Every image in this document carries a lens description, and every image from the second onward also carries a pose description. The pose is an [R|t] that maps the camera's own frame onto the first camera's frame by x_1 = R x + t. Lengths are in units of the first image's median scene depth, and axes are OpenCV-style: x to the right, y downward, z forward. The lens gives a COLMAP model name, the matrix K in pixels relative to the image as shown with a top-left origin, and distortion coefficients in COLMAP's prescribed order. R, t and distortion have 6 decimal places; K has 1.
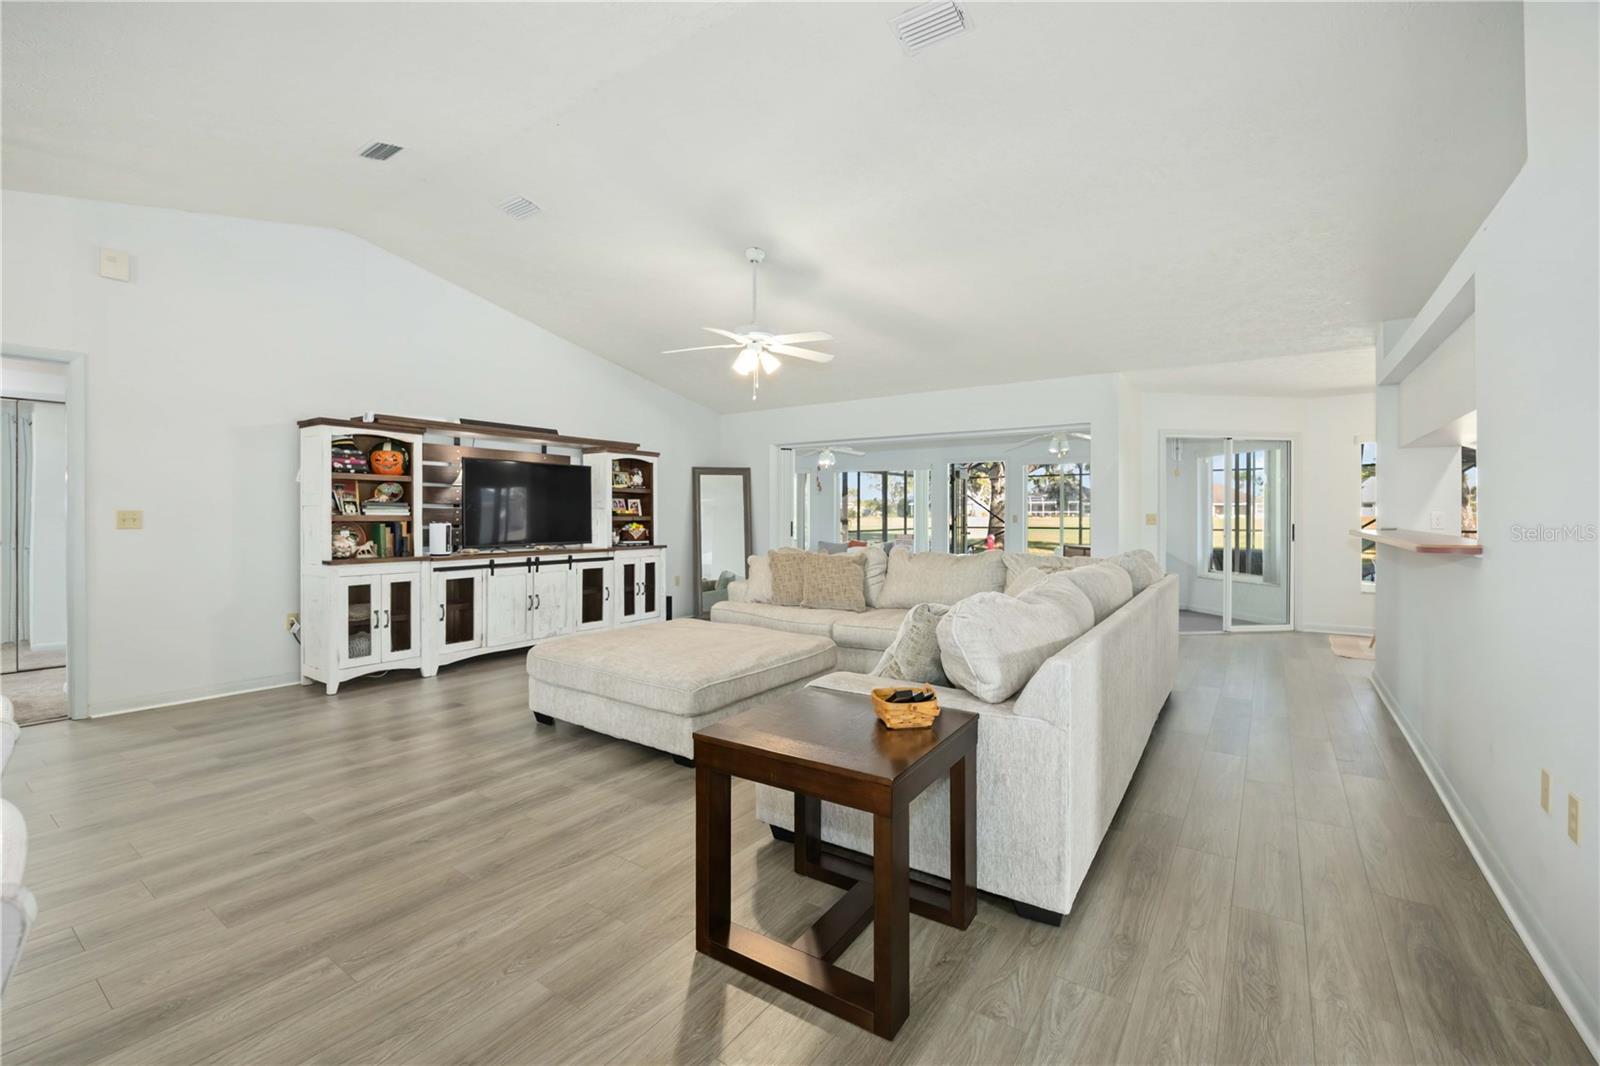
lens RADIAL K [[684.3, 0, 802.5], [0, 684.3, 520.2], [0, 0, 1]] dist [-0.013464, 0.001434]
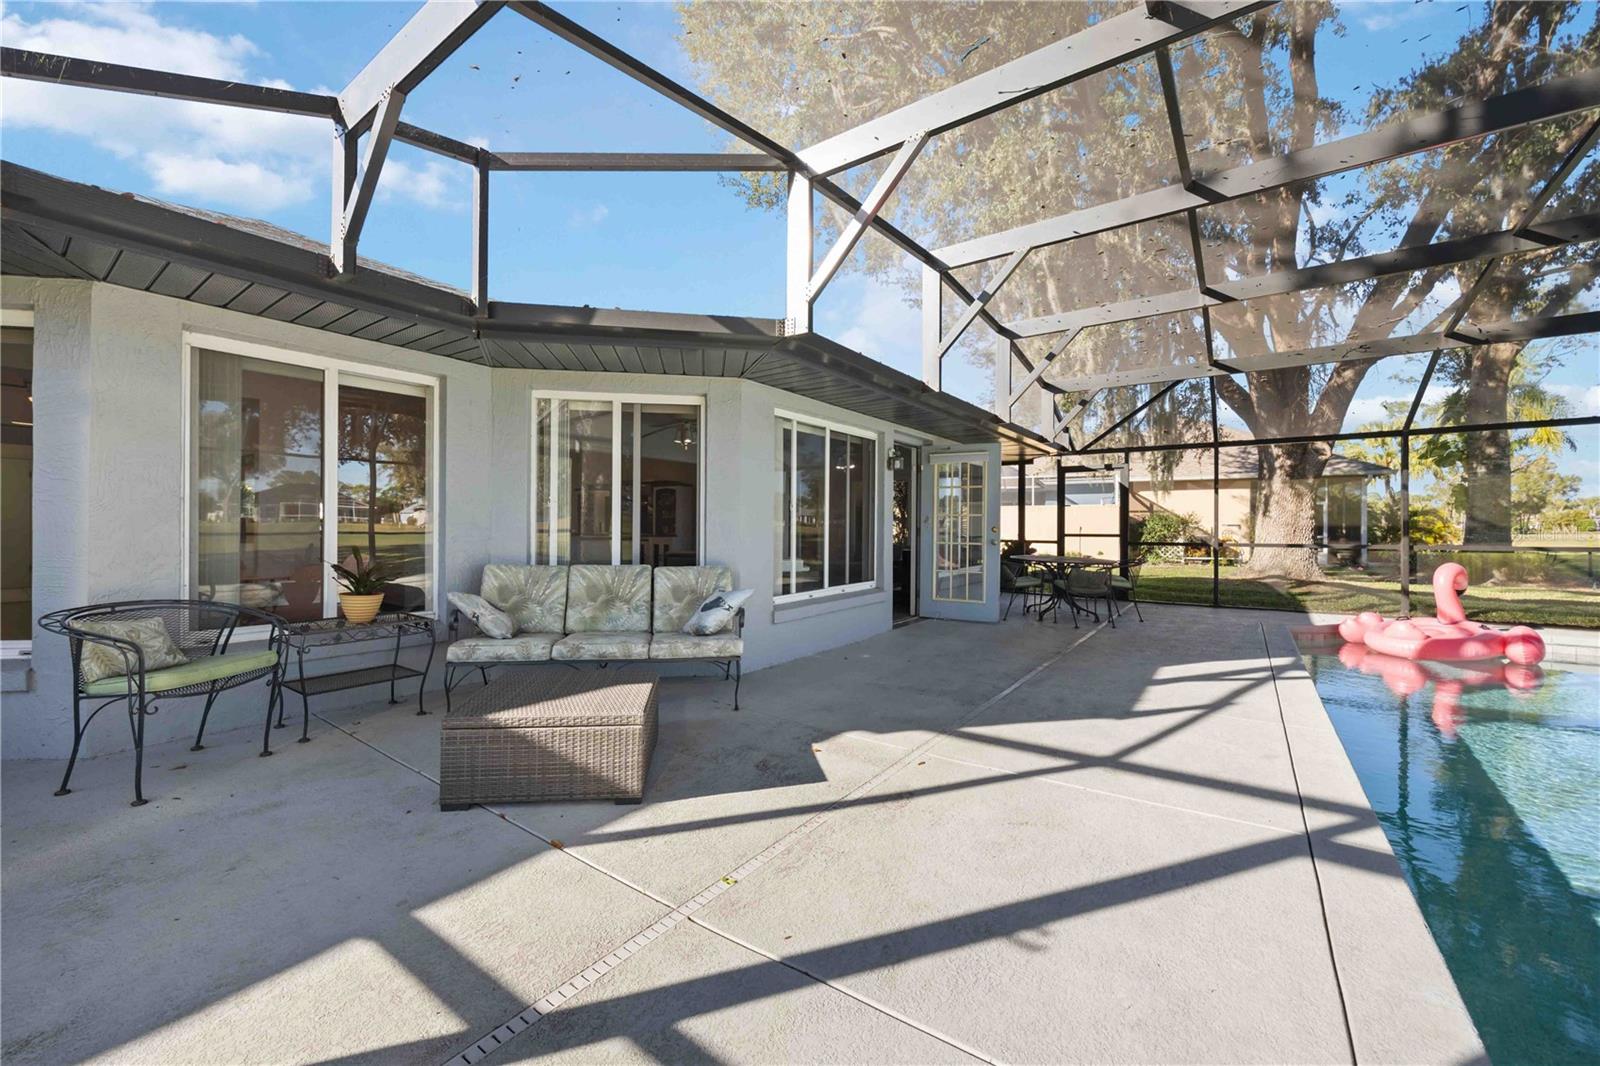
lens RADIAL K [[621.2, 0, 799.0], [0, 621.2, 526.9], [0, 0, 1]] dist [0.000959, -0.000324]
pose [[-0.009360, -0.000318, -0.999956, 1.893496], [-0.012872, 0.999917, -0.000198, 0.014484], [0.999873, 0.012870, -0.009363, 1.784670]]
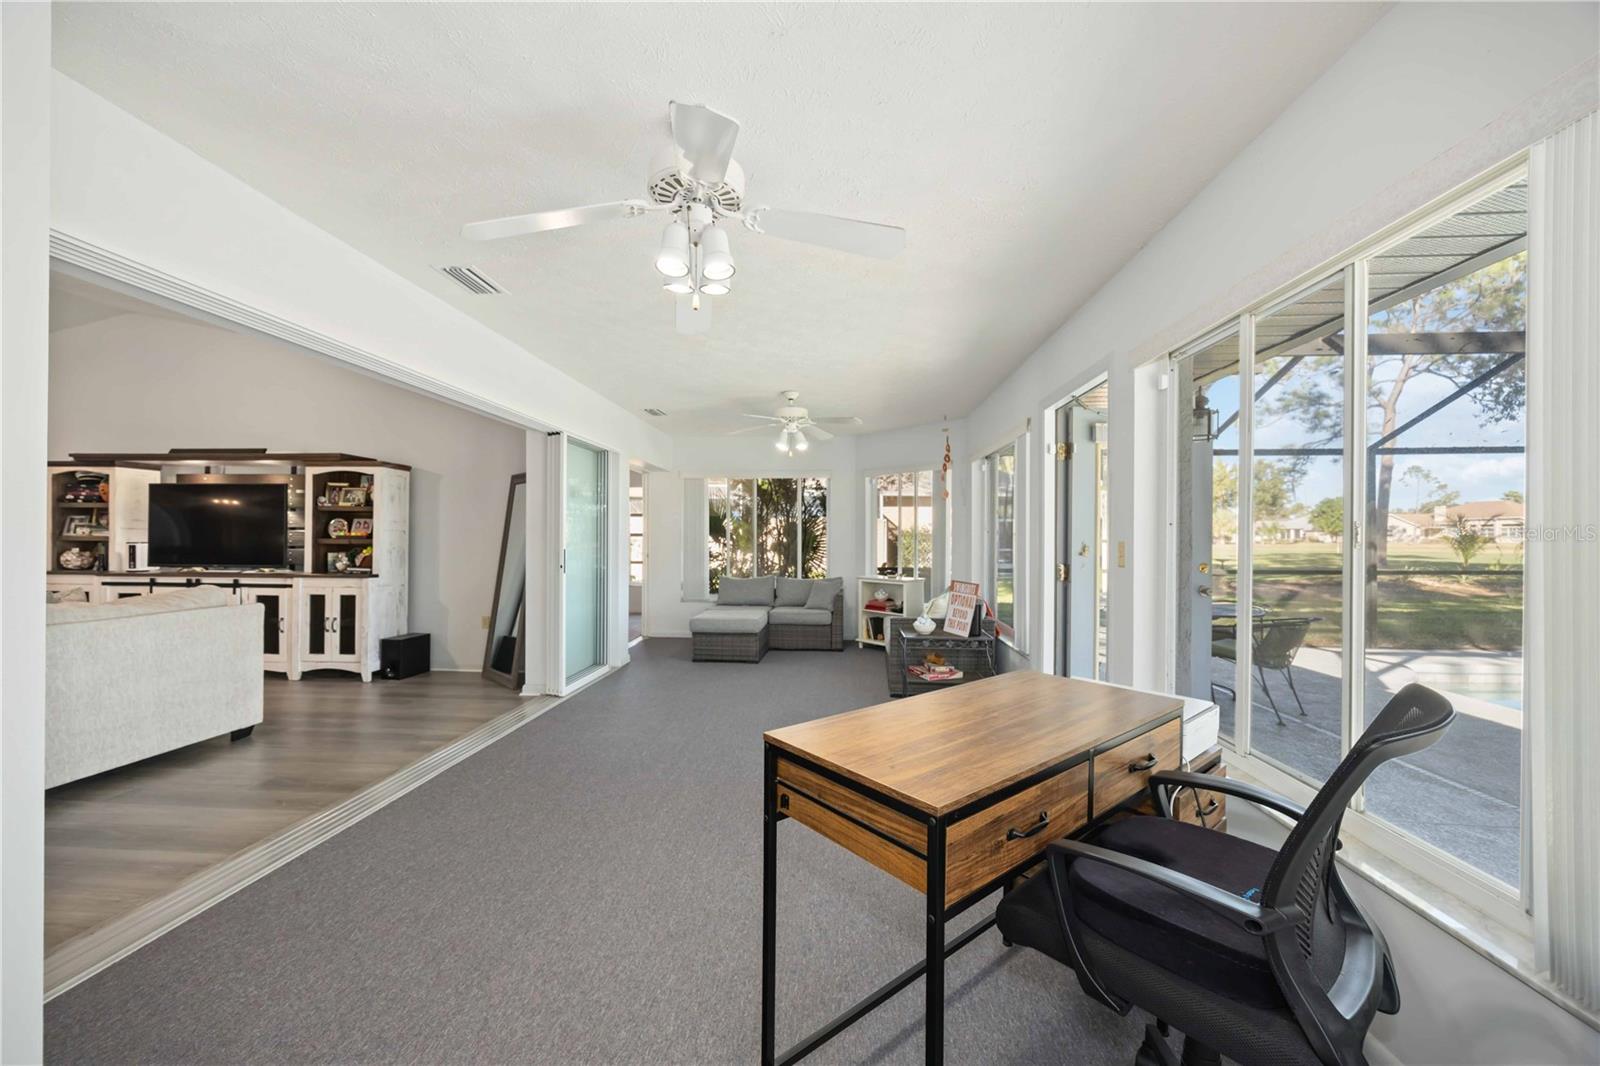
lens RADIAL K [[621.2, 0, 798.3], [0, 621.2, 540.0], [0, 0, 1]] dist [0.000959, -0.000324]
pose [[0.518763, -0.001716, -0.854916, 0.911035], [-0.013272, 0.999861, -0.010060, -0.005315], [0.854815, 0.016565, 0.518668, 1.394744]]
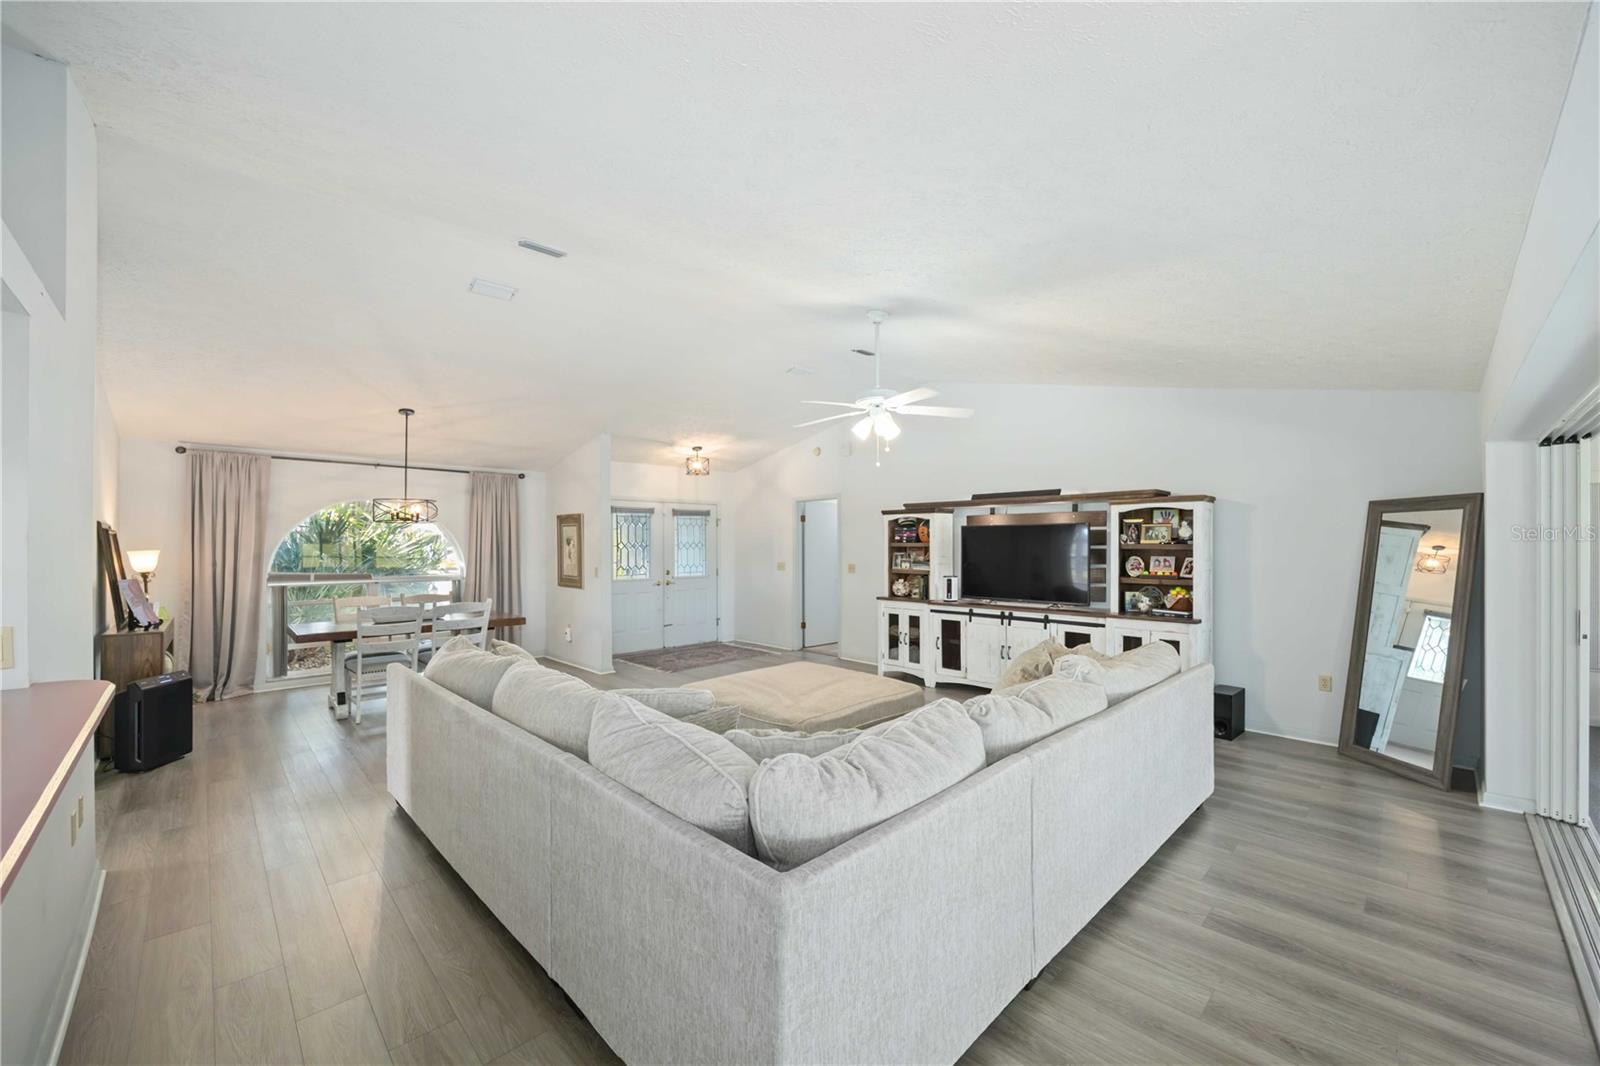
lens RADIAL K [[621.2, 0, 787.2], [0, 621.2, 544.2], [0, 0, 1]] dist [0.000959, -0.000324]
pose [[-0.206497, -0.004840, -0.978435, 0.720092], [-0.007771, 0.999964, -0.003306, -0.053181], [0.978416, 0.006921, -0.206527, 0.934431]]
